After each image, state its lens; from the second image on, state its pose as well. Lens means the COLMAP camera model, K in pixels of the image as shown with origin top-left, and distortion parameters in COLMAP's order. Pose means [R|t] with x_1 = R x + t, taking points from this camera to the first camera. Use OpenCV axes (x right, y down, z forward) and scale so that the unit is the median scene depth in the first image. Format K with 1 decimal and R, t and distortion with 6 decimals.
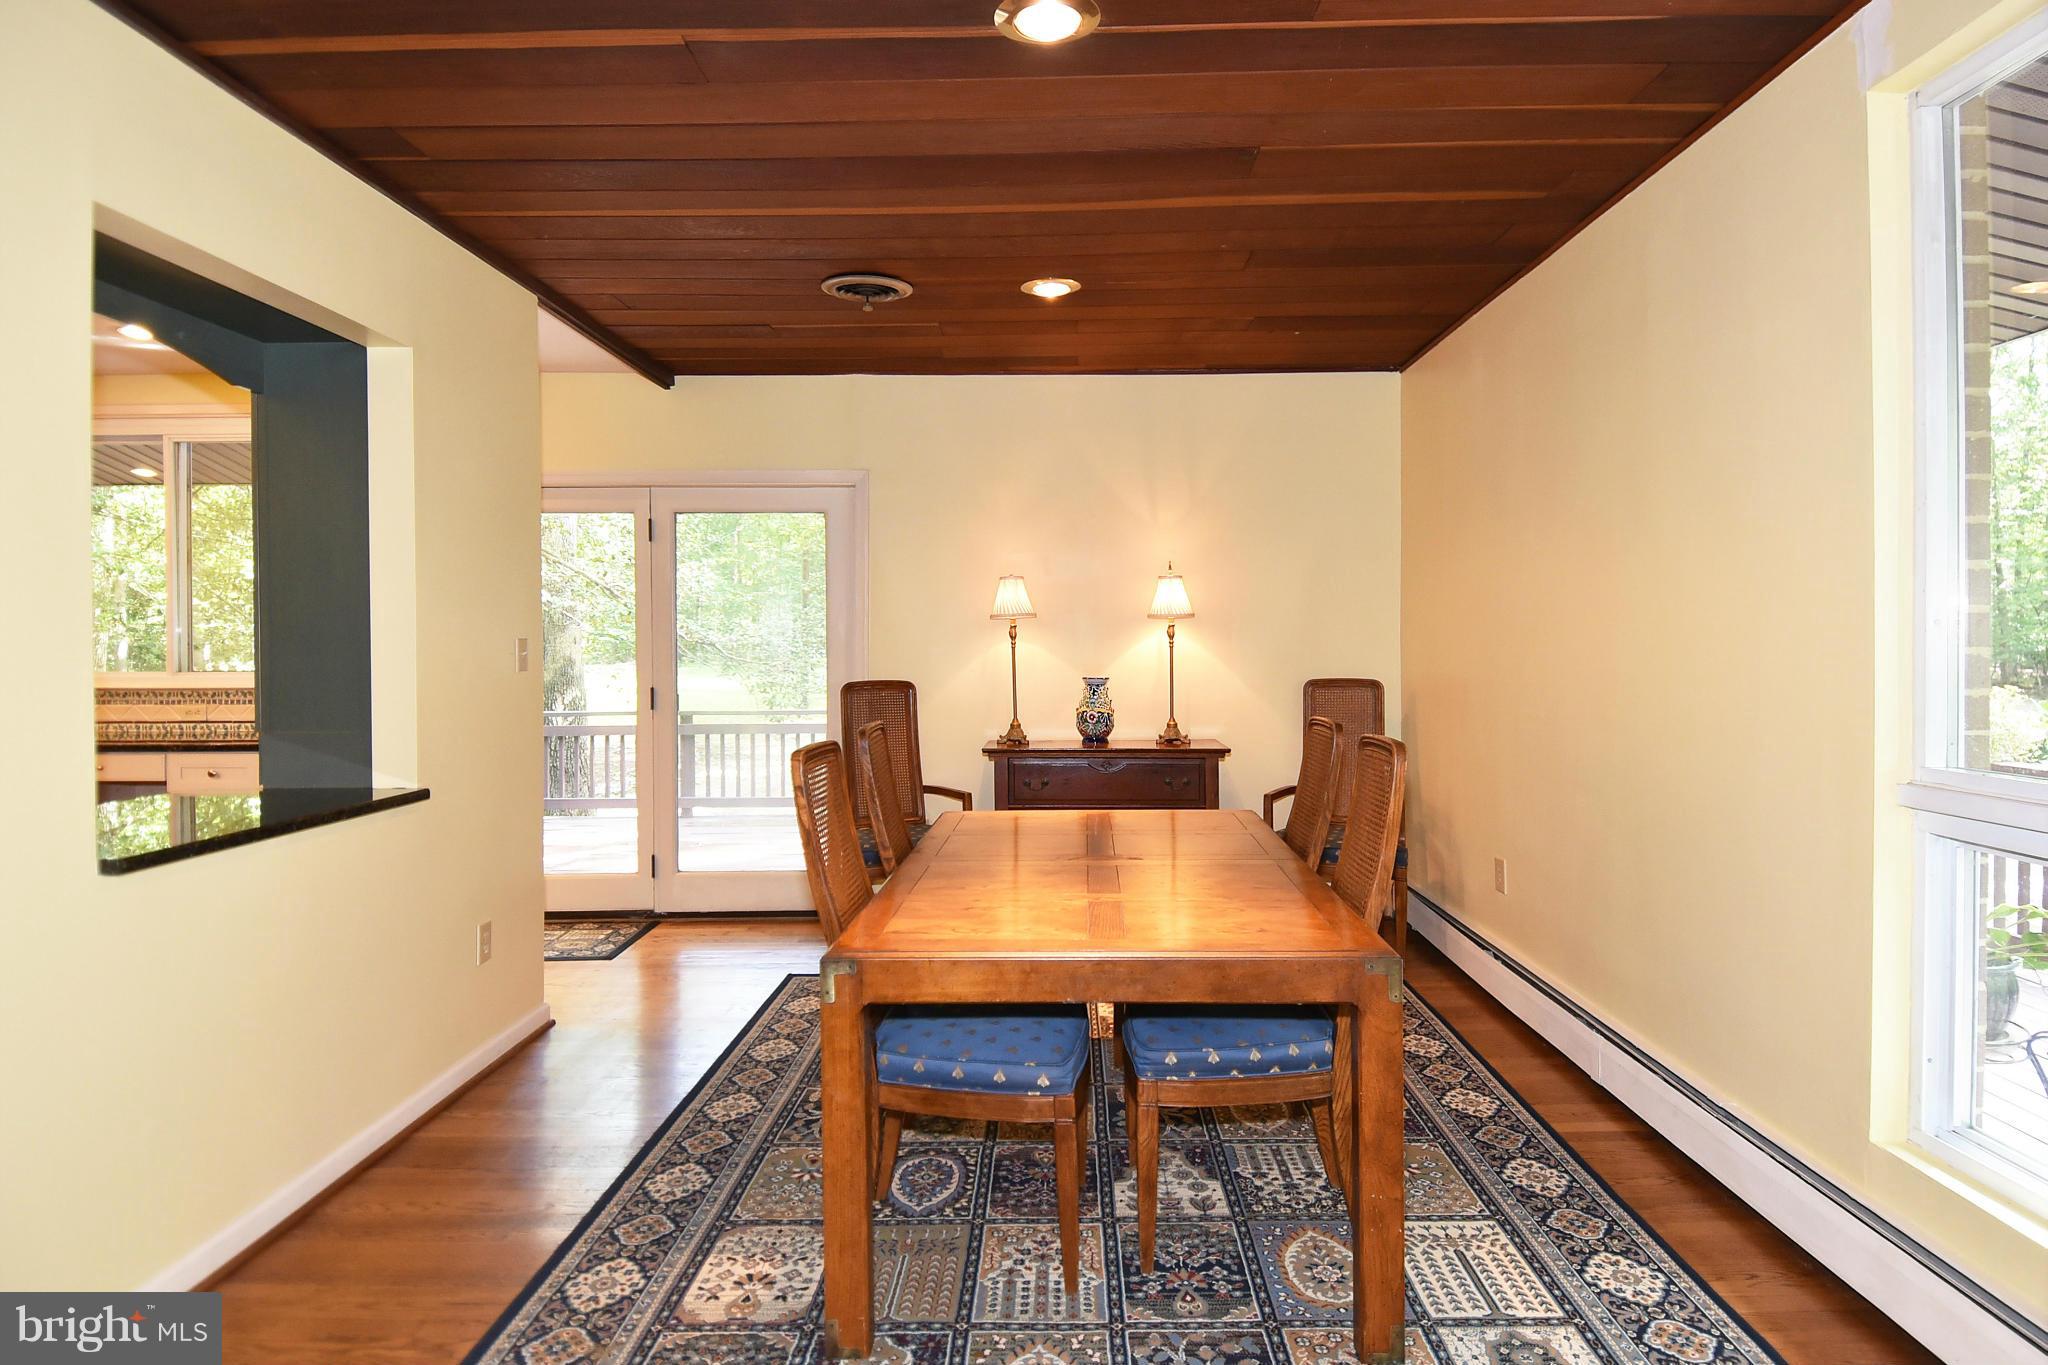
lens RADIAL K [[1112.5, 0, 1023.7], [0, 1112.5, 671.8], [0, 0, 1]] dist [0.003534, 0.000624]
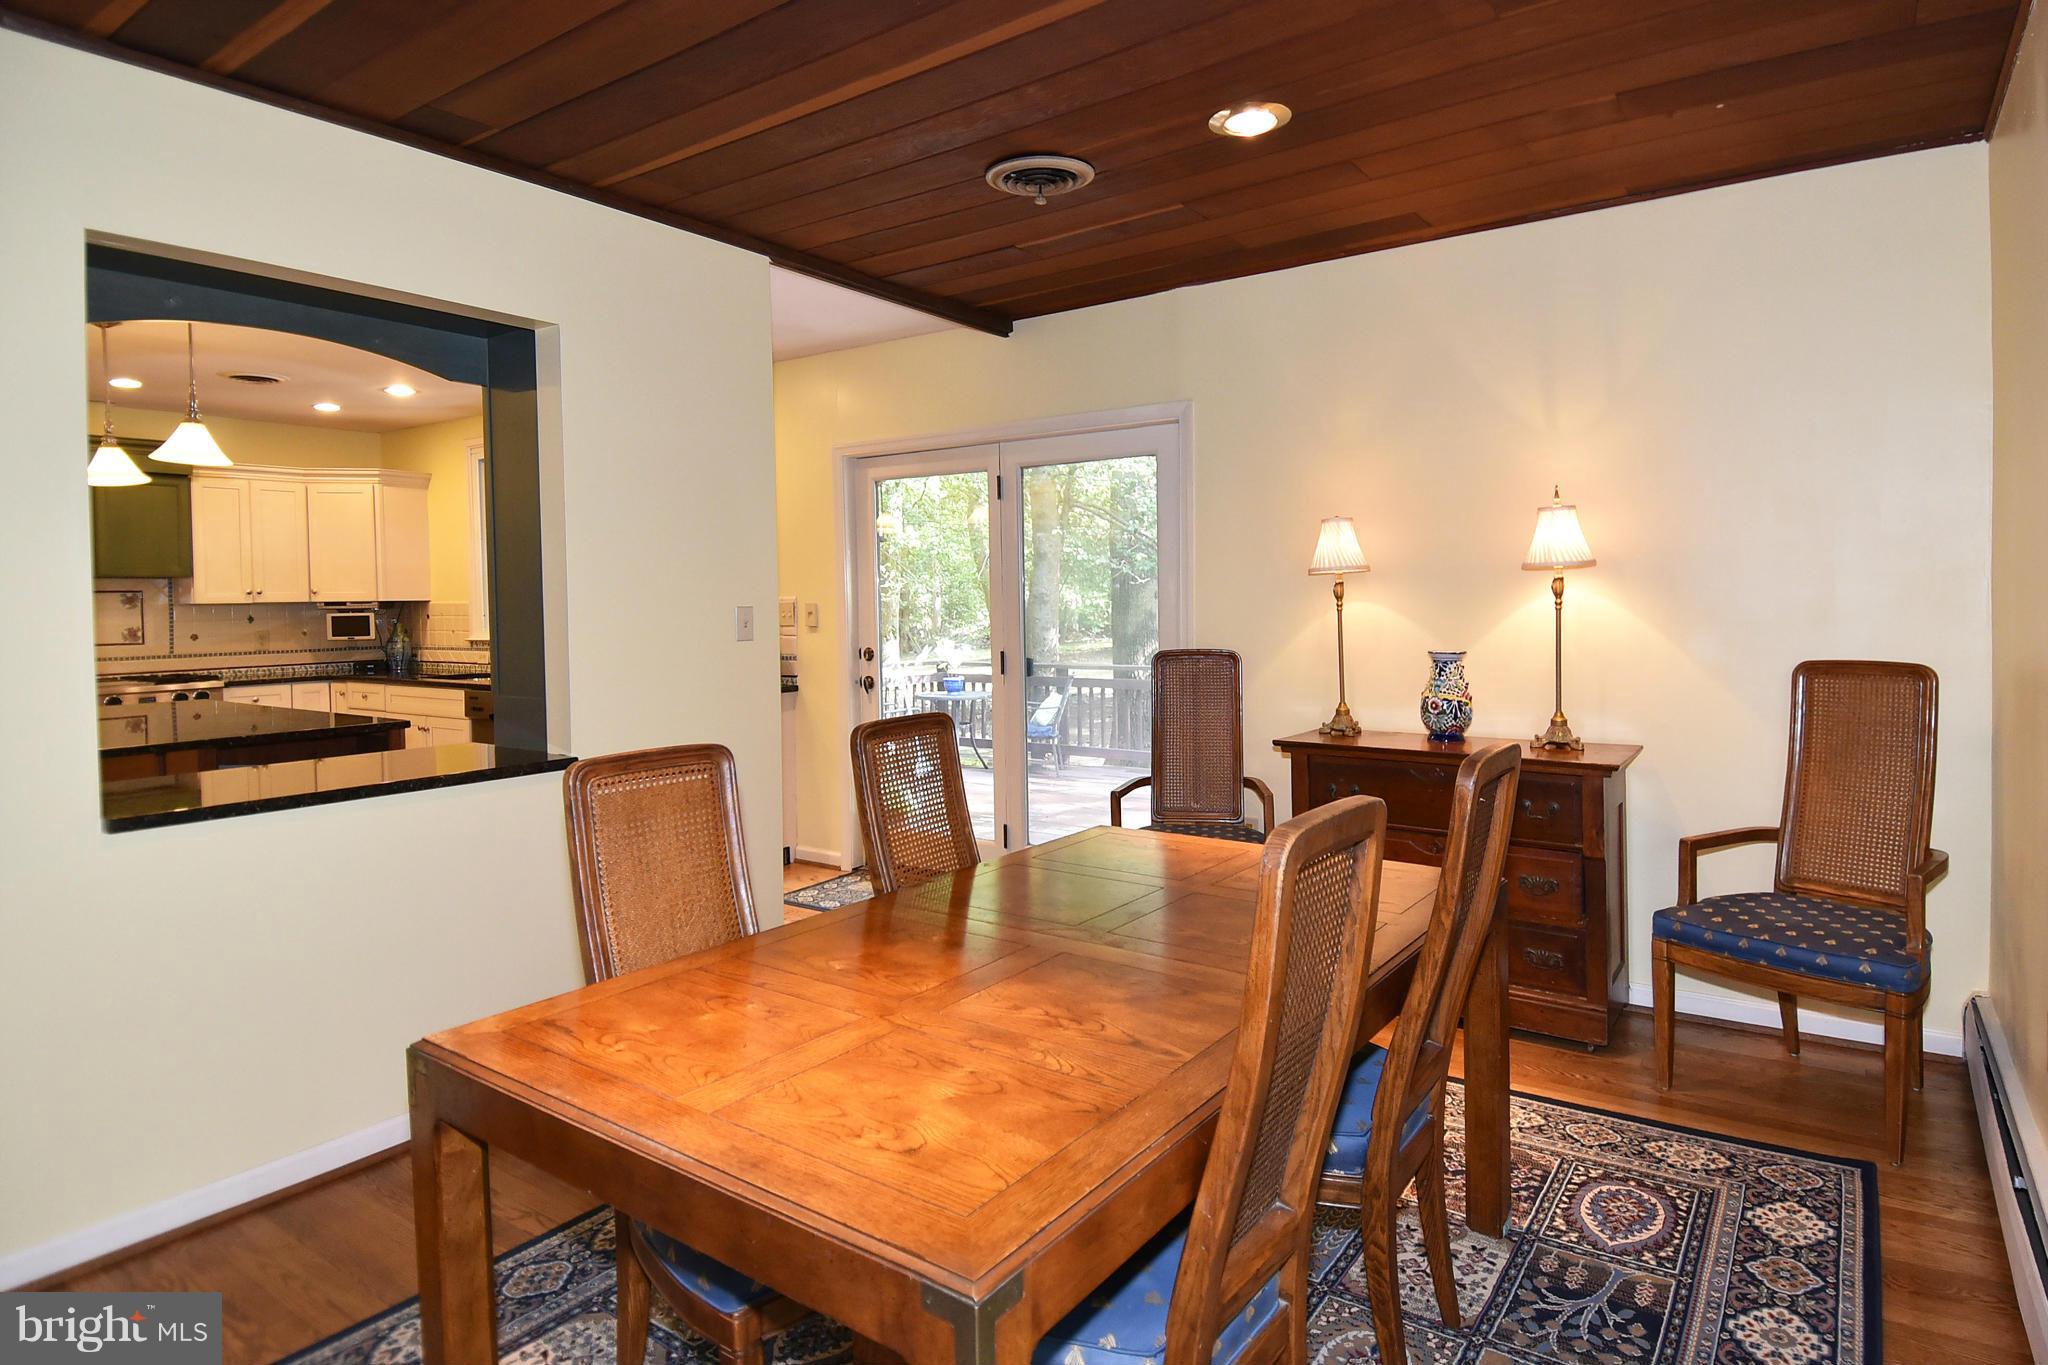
lens RADIAL K [[1112.2, 0, 1074.4], [0, 1112.2, 616.0], [0, 0, 1]] dist [0.066804, -0.069037]
pose [[0.840835, 0.001742, -0.541289, 0.254786], [-0.004809, 0.999979, -0.004252, -0.013732], [0.541270, 0.006179, 0.840826, 0.246816]]
